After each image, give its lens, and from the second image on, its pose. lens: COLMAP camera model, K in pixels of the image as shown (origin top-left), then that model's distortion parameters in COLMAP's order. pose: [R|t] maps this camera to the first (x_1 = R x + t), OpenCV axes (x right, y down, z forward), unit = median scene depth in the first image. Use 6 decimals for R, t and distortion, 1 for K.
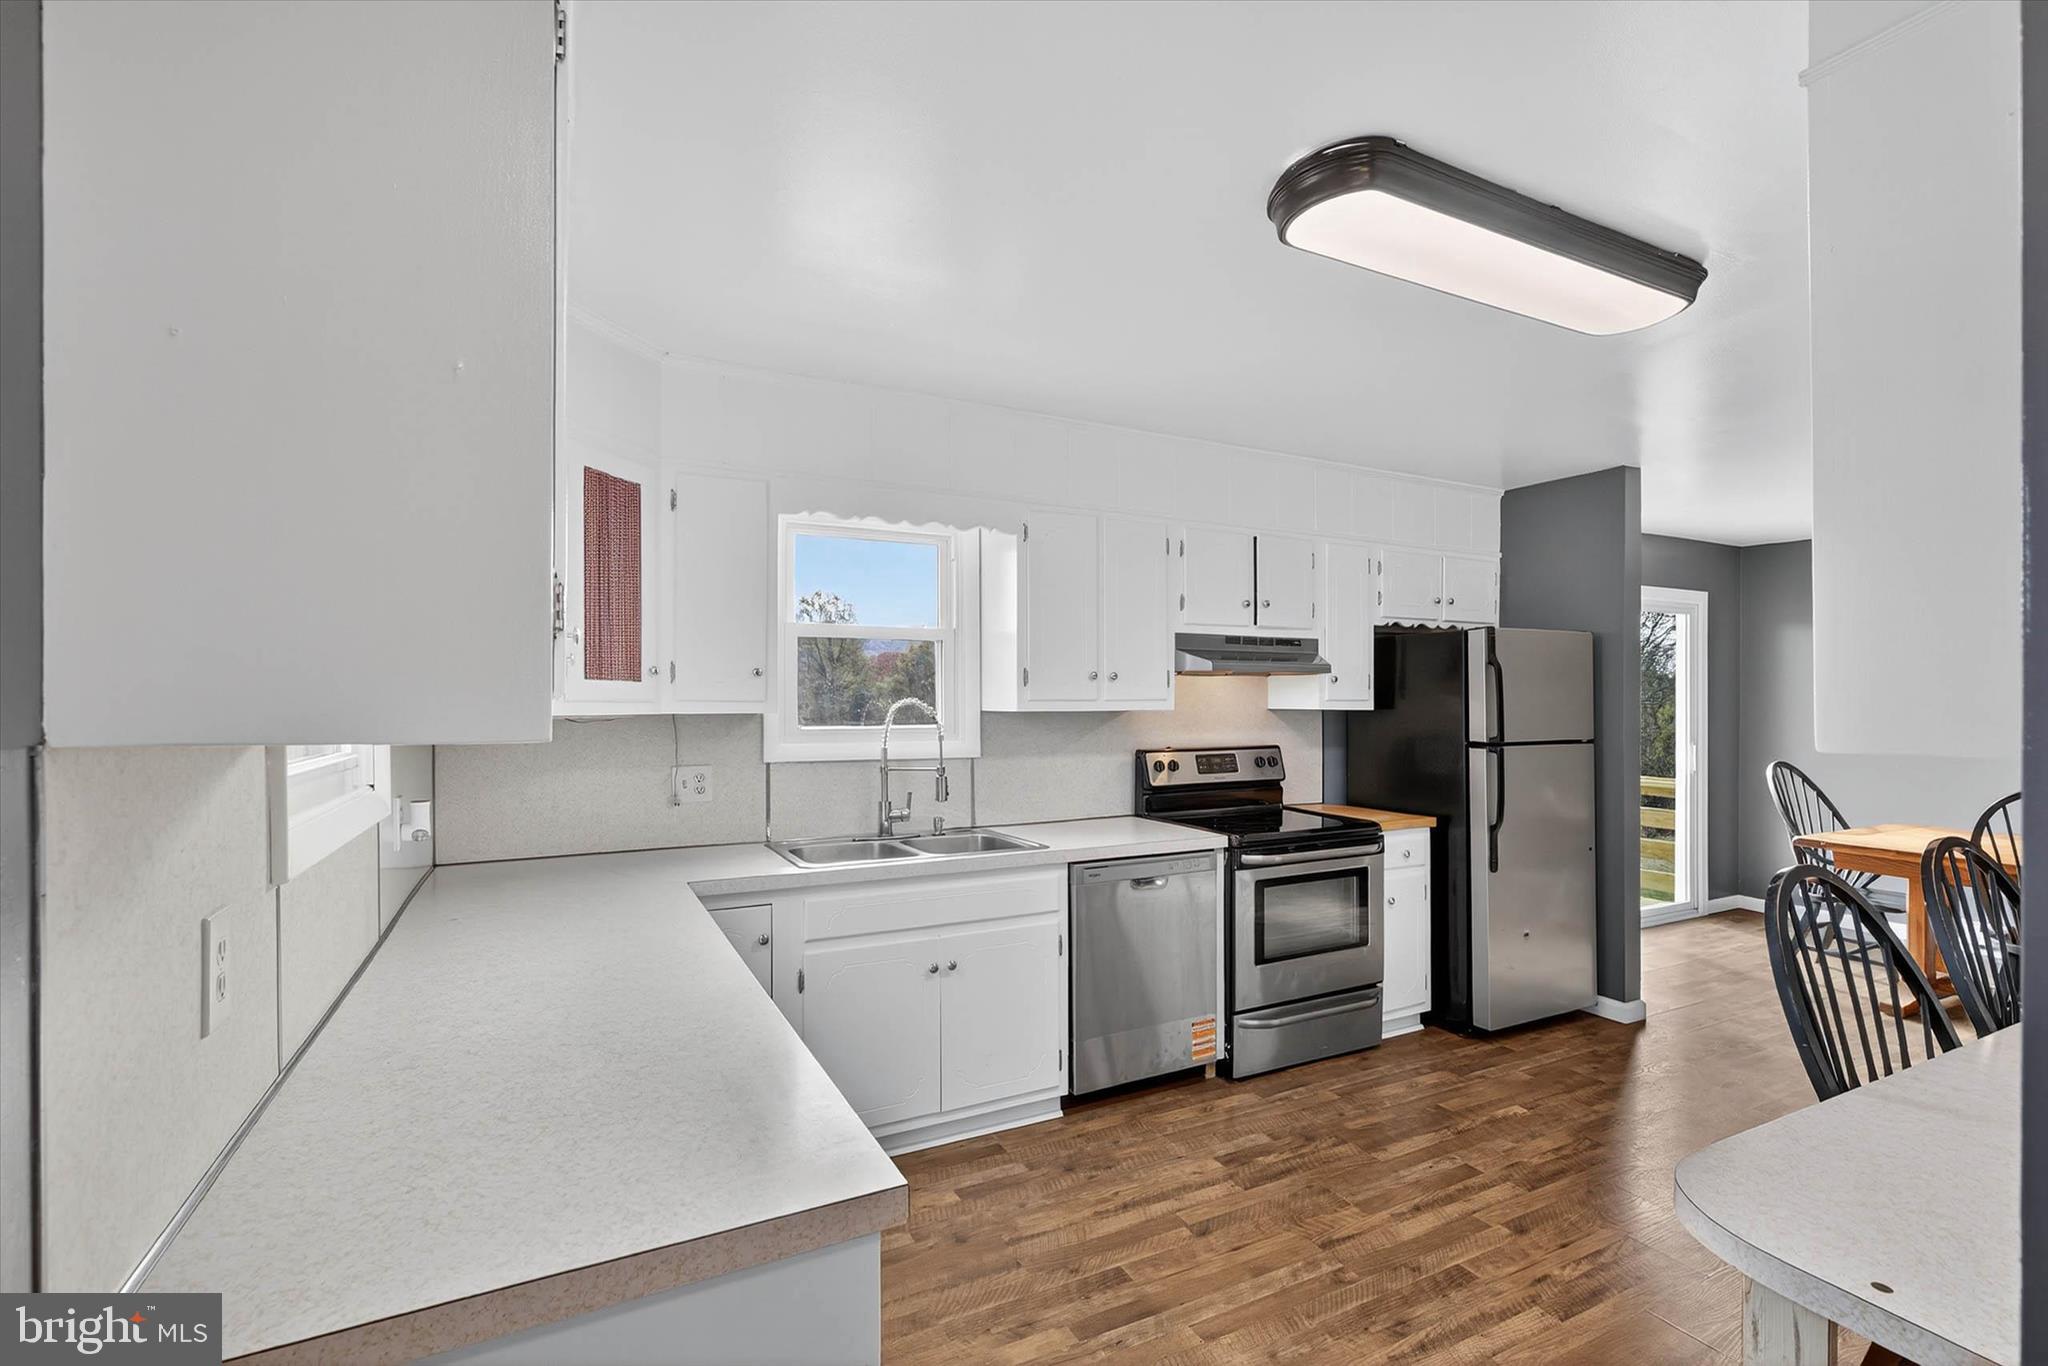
lens RADIAL K [[932.2, 0, 1029.2], [0, 932.2, 695.5], [0, 0, 1]] dist [0.001184, 0.000094]
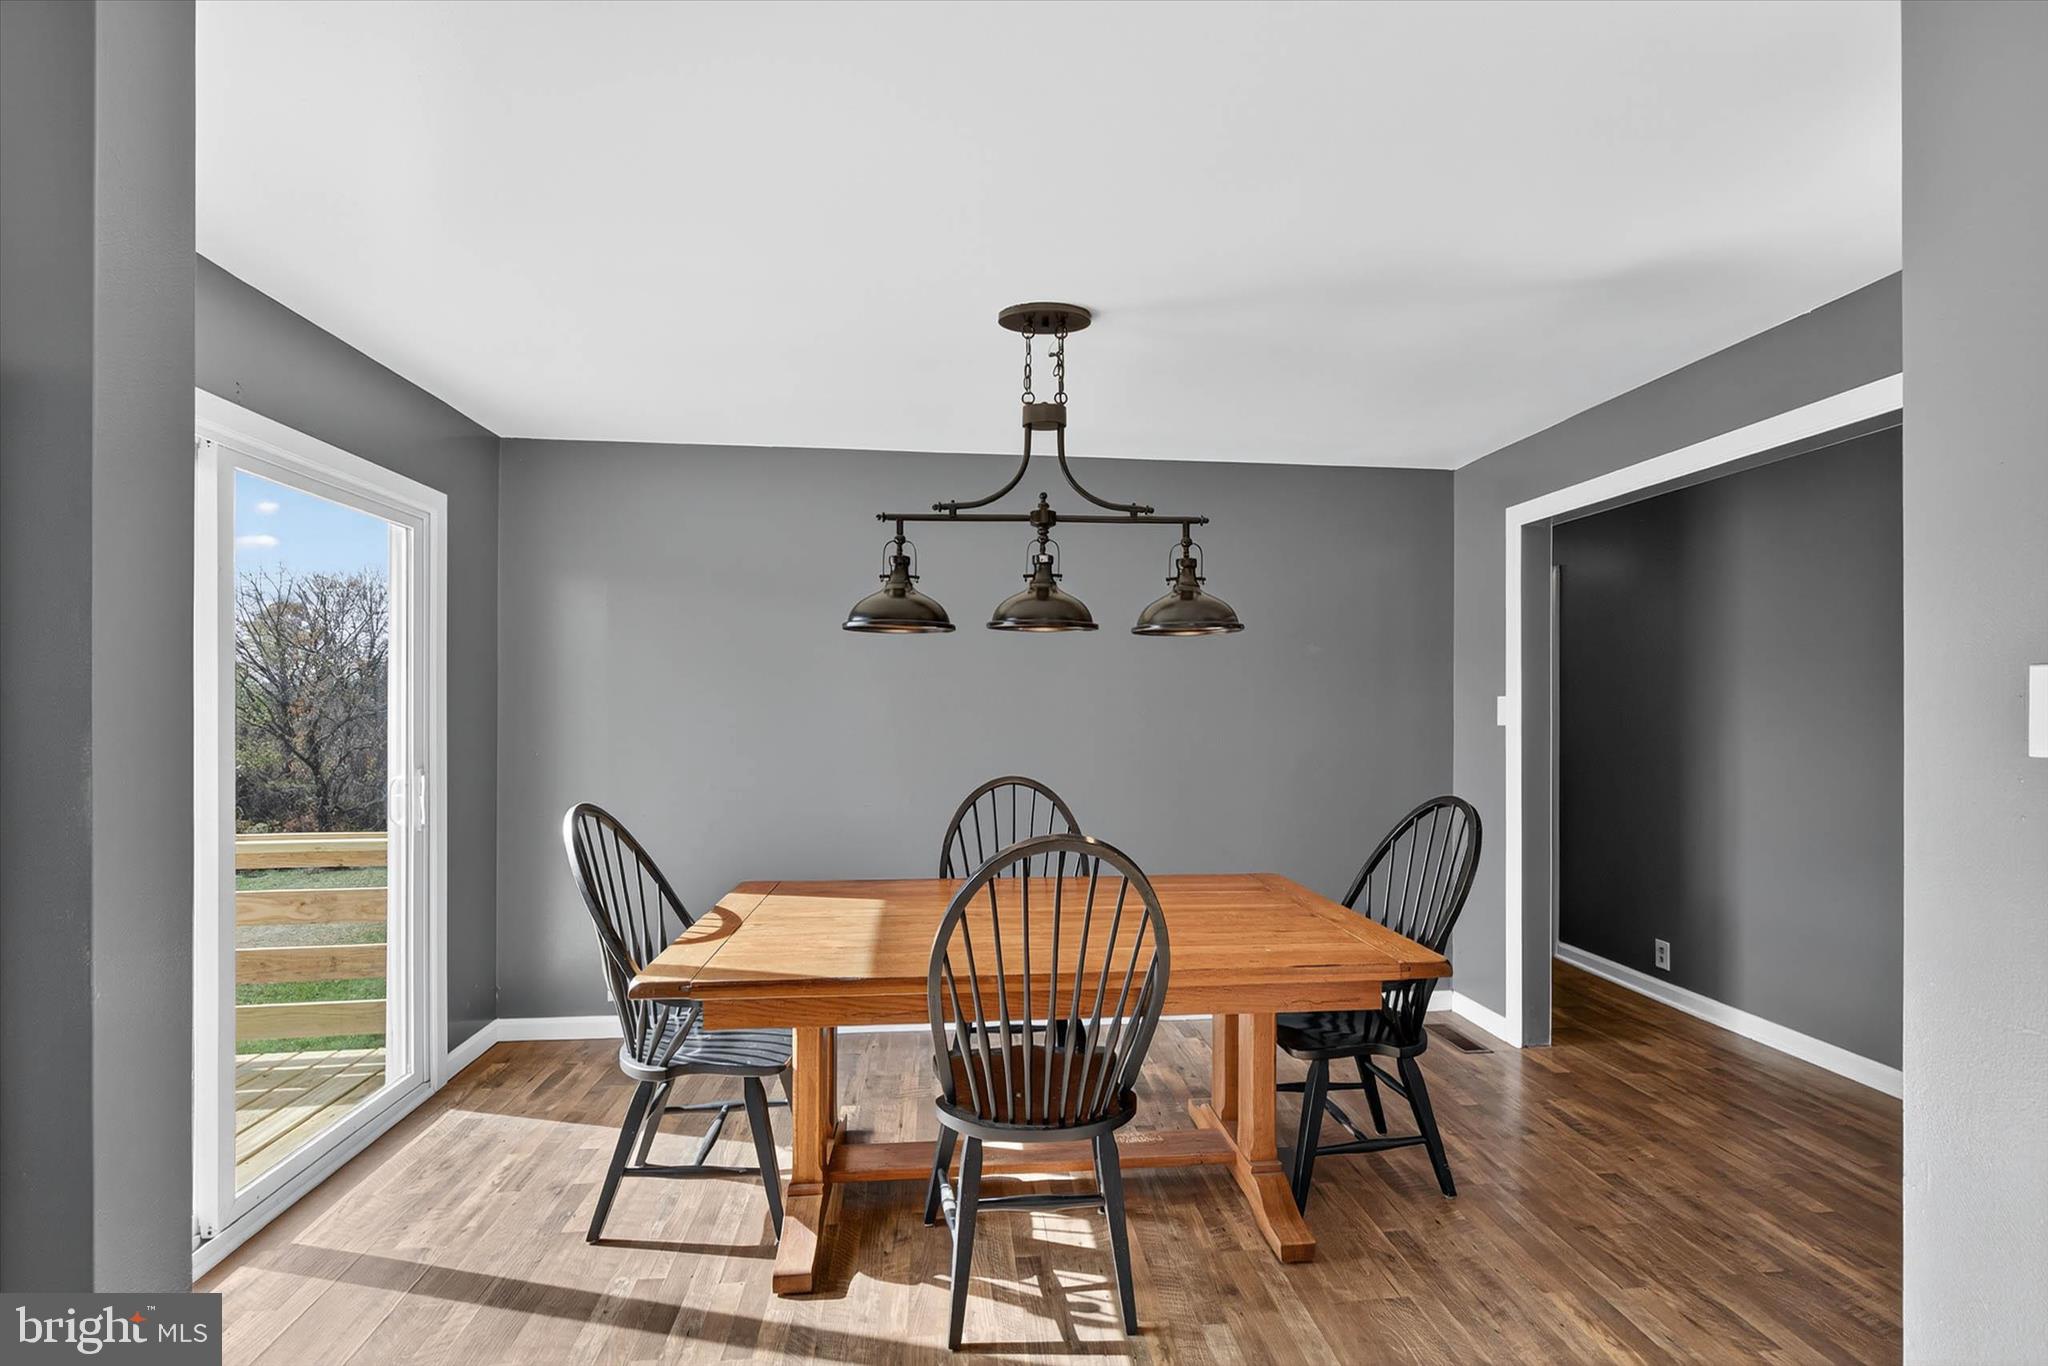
lens RADIAL K [[932.2, 0, 1031.7], [0, 932.2, 702.5], [0, 0, 1]] dist [0.001184, 0.000094]
pose [[0.368486, -0.001271, 0.929632, 0.494415], [-0.007704, 0.999961, 0.004421, 0.012848], [-0.929601, -0.008791, 0.368462, 0.685599]]
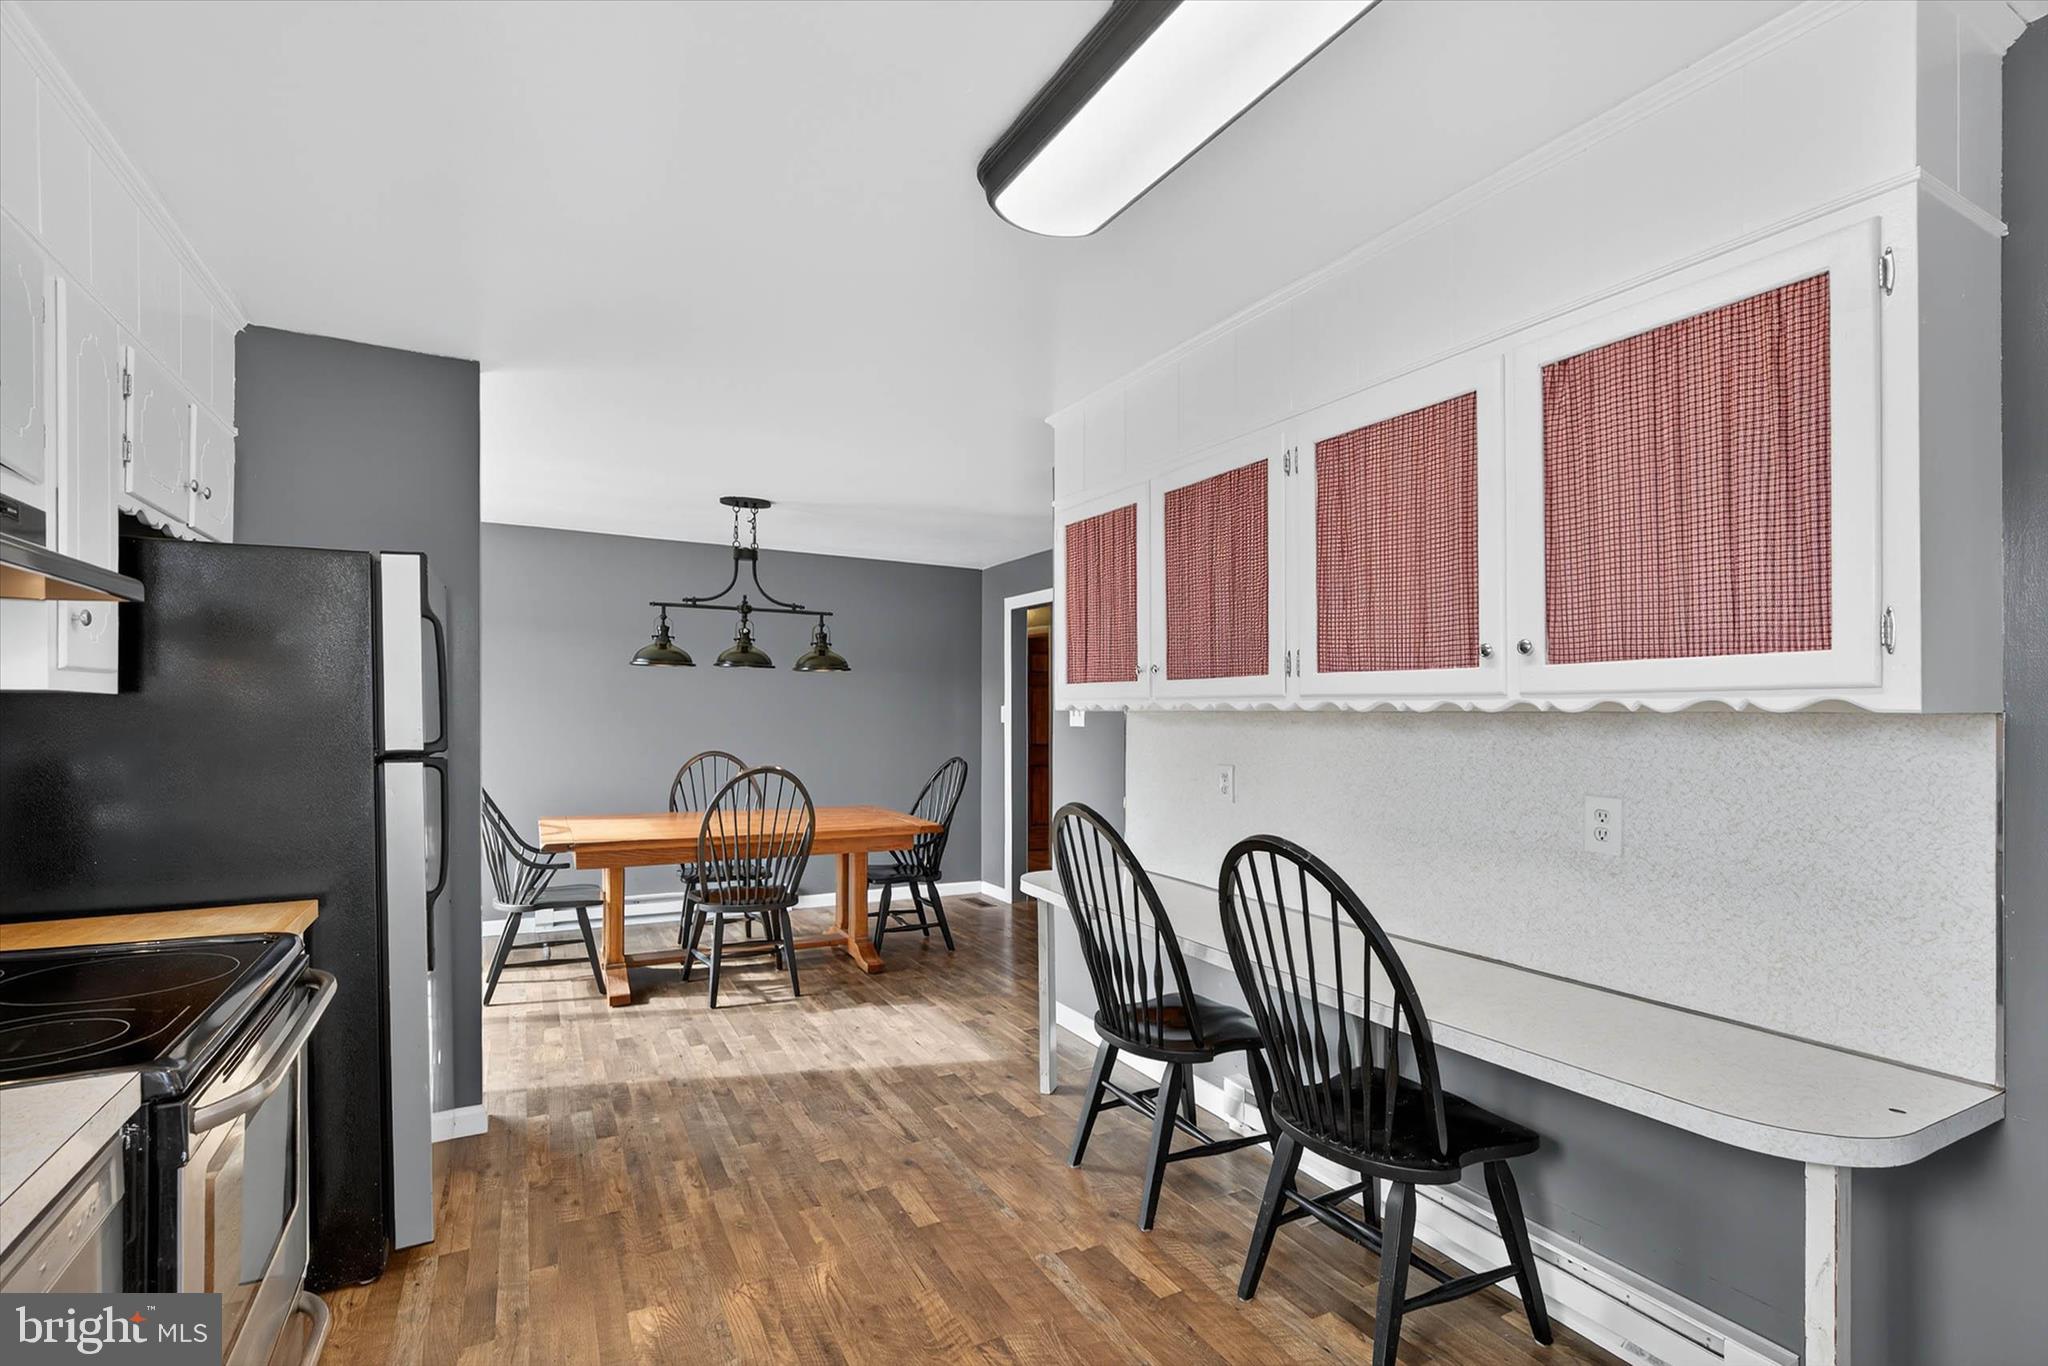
lens RADIAL K [[932.2, 0, 1054.7], [0, 932.2, 715.8], [0, 0, 1]] dist [0.001184, 0.000094]
pose [[-0.056268, -0.002549, 0.998412, -0.105072], [-0.011999, 0.999926, 0.001877, 0.020460], [-0.998344, -0.011874, -0.056294, 0.586149]]
